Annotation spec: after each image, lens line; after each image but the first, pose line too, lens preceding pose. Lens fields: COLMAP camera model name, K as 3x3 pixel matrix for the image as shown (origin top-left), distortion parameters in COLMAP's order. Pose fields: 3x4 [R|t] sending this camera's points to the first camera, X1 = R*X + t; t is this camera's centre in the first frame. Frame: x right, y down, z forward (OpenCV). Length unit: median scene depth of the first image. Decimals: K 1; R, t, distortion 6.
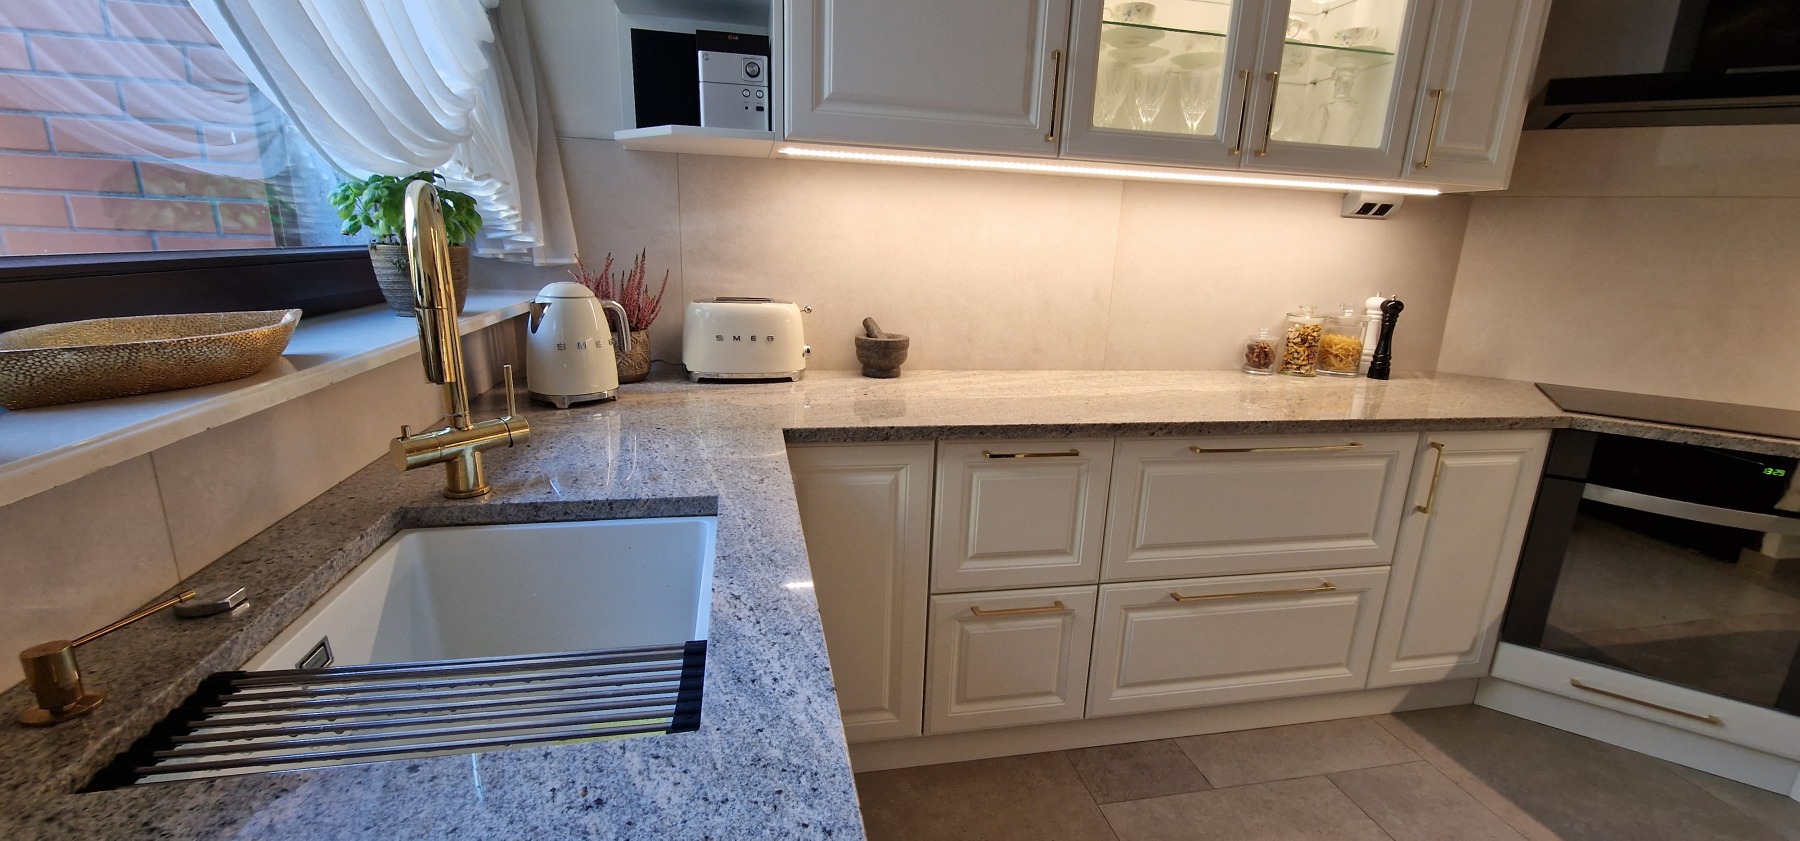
lens RADIAL K [[738.3, 0, 908.7], [0, 738.3, 430.9], [0, 0, 1]] dist [-0.001210, 0.000967]
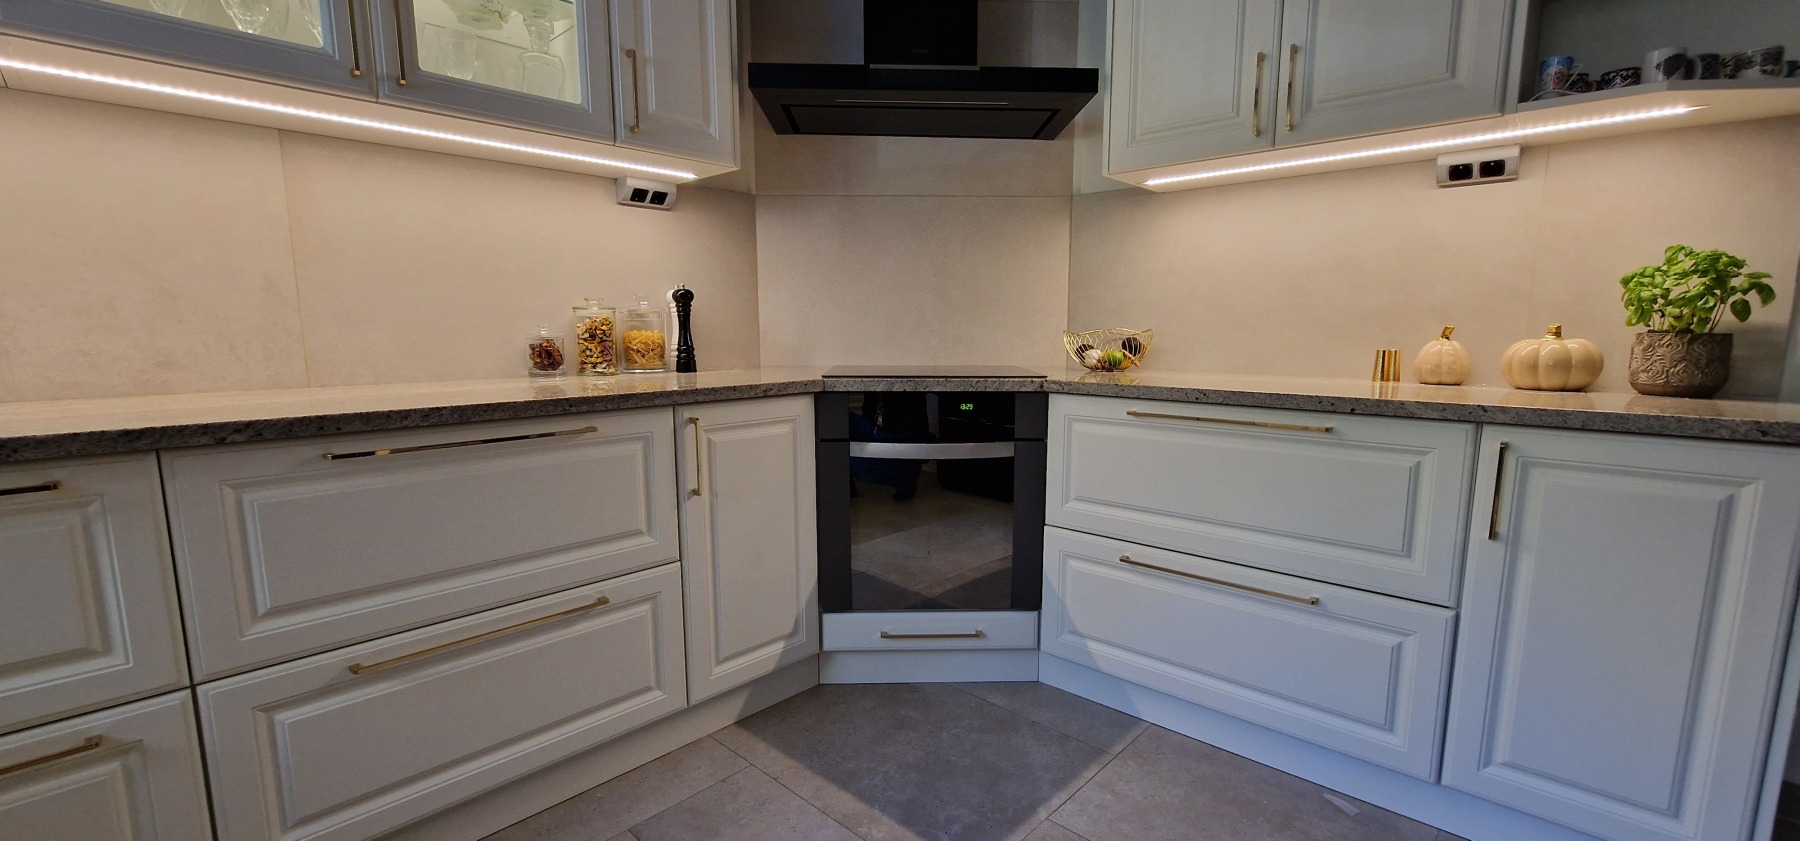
lens RADIAL K [[738.3, 0, 910.5], [0, 738.3, 430.8], [0, 0, 1]] dist [-0.001210, 0.000967]
pose [[0.815717, -0.120484, 0.565765, 0.430550], [0.175584, 0.983494, -0.043713, 0.126076], [-0.551160, 0.134997, 0.823407, 0.093874]]
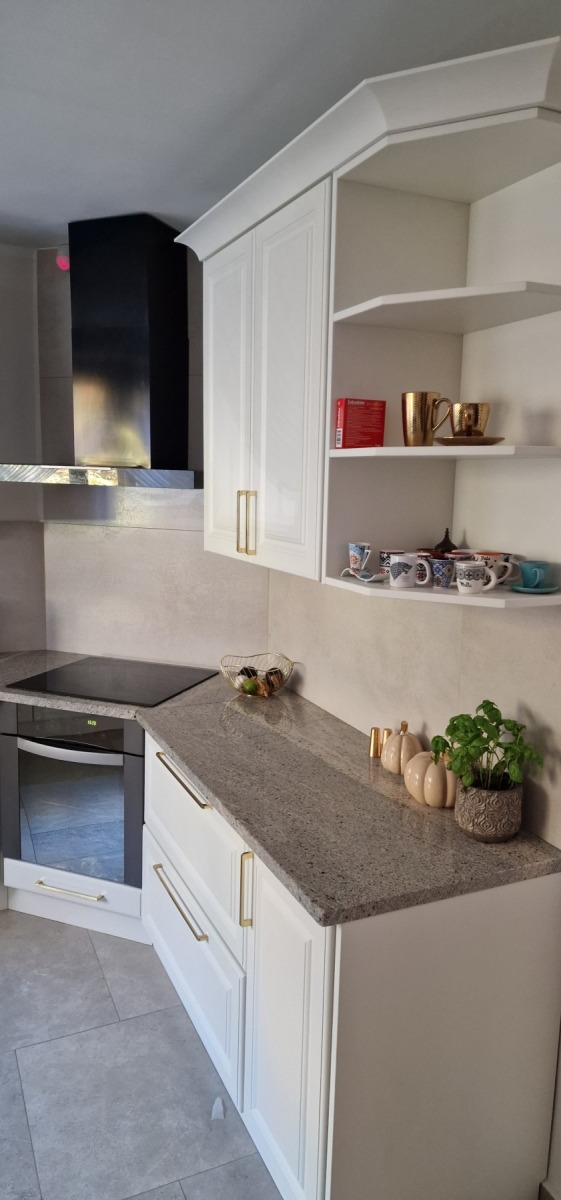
lens RADIAL K [[792.3, 0, 283.5], [0, 792.3, 589.0], [0, 0, 1]] dist [0.089529, -0.083294]
pose [[0.976484, -0.047837, 0.210218, 1.203223], [0.069300, 0.992972, -0.095943, -0.031815], [-0.204151, 0.108255, 0.972935, -0.703946]]
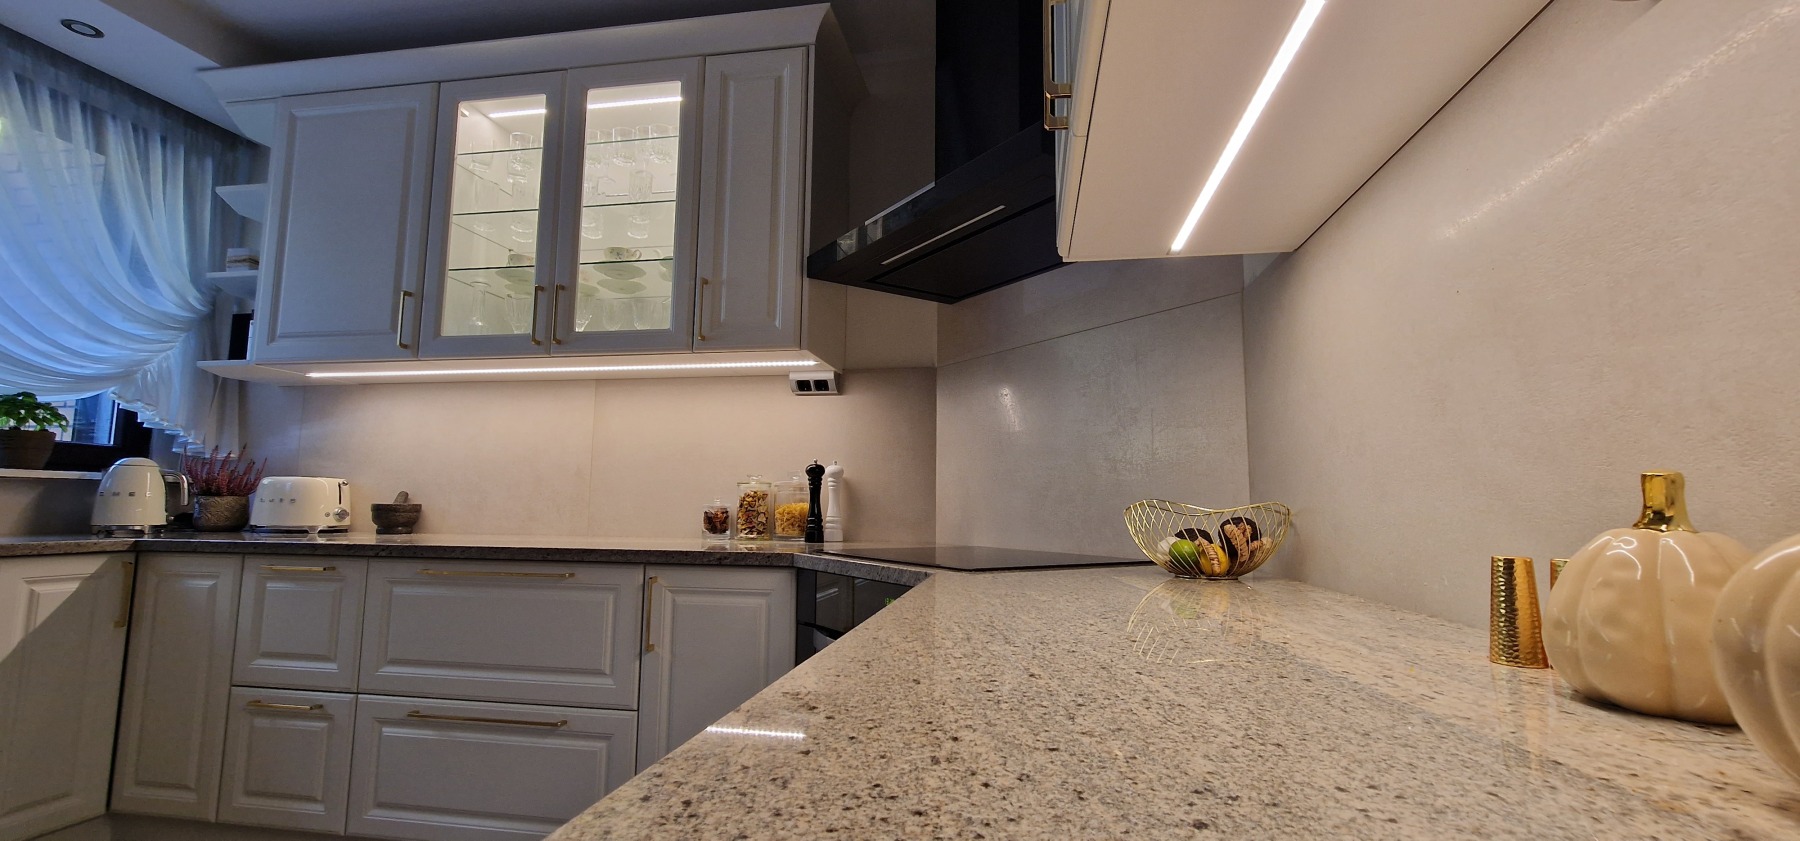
lens RADIAL K [[738.3, 0, 909.5], [0, 738.3, 430.5], [0, 0, 1]] dist [-0.001210, 0.000967]
pose [[0.928328, -0.067017, -0.365672, 1.496942], [-0.069043, 0.935426, -0.346715, 0.163874], [0.365295, 0.347113, 0.863755, 0.182708]]
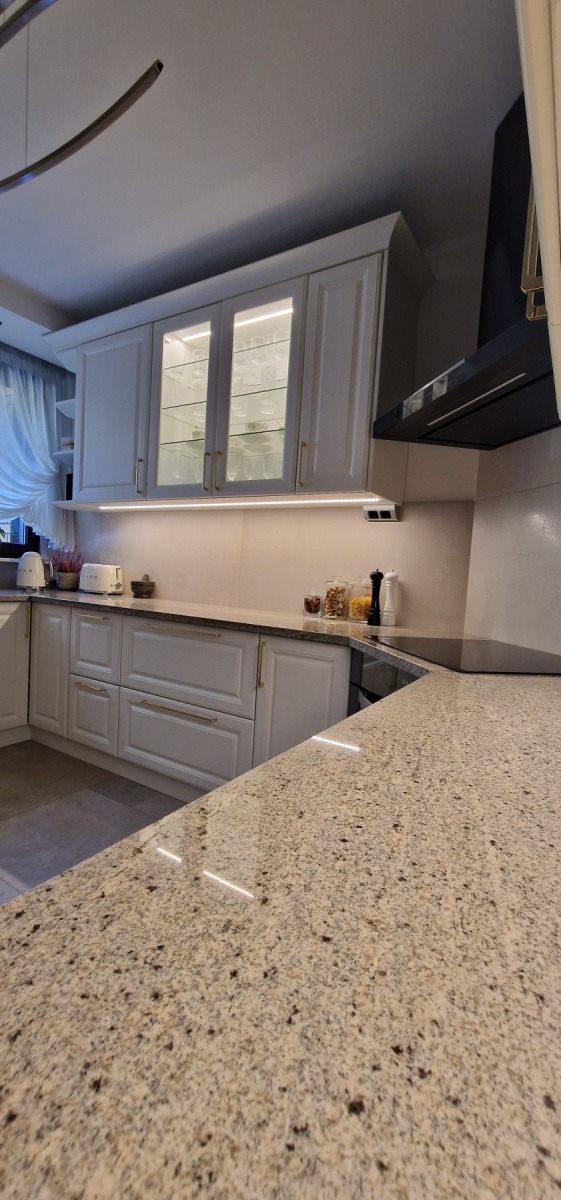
lens RADIAL K [[492.2, 0, 273.6], [0, 492.2, 606.3], [0, 0, 1]] dist [-0.001210, 0.000967]
pose [[0.713201, 0.052390, -0.698999, 1.551018], [-0.208511, 0.967919, -0.140202, 0.091573], [0.669229, 0.245742, 0.701244, 0.244271]]
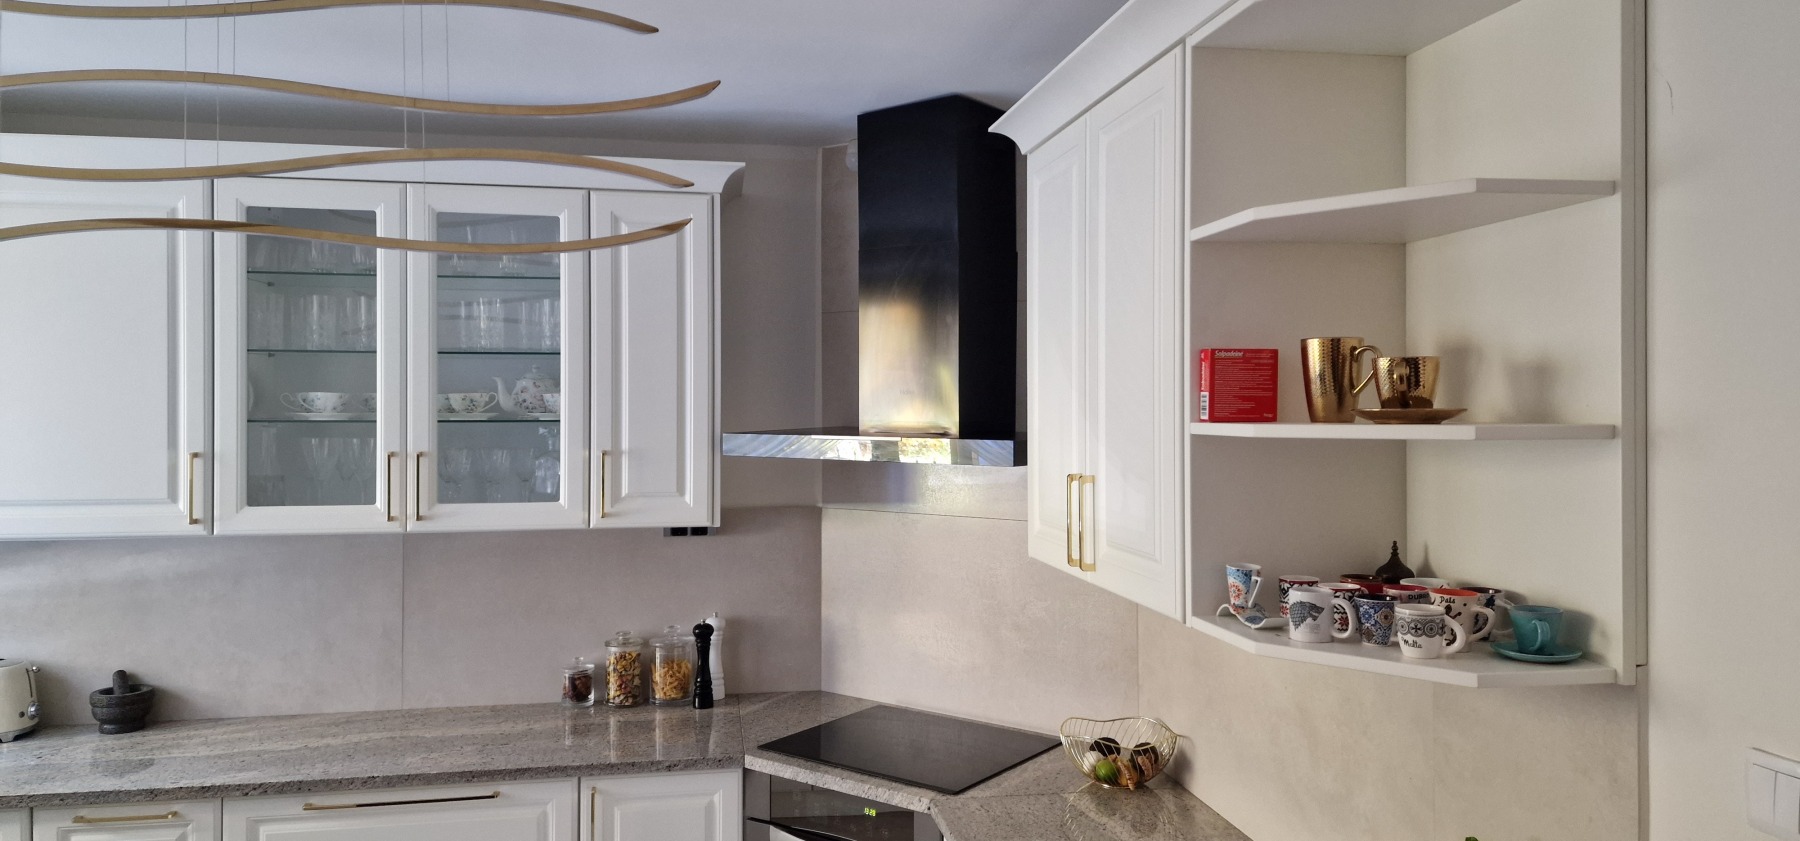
lens RADIAL K [[1188.4, 0, 899.7], [0, 1188.4, 402.4], [0, 0, 1]] dist [0.089529, -0.083294]
pose [[0.998386, -0.037439, -0.042695, 1.283321], [0.025390, 0.966845, -0.254099, -0.068680], [0.050793, 0.252605, 0.966235, -0.750419]]
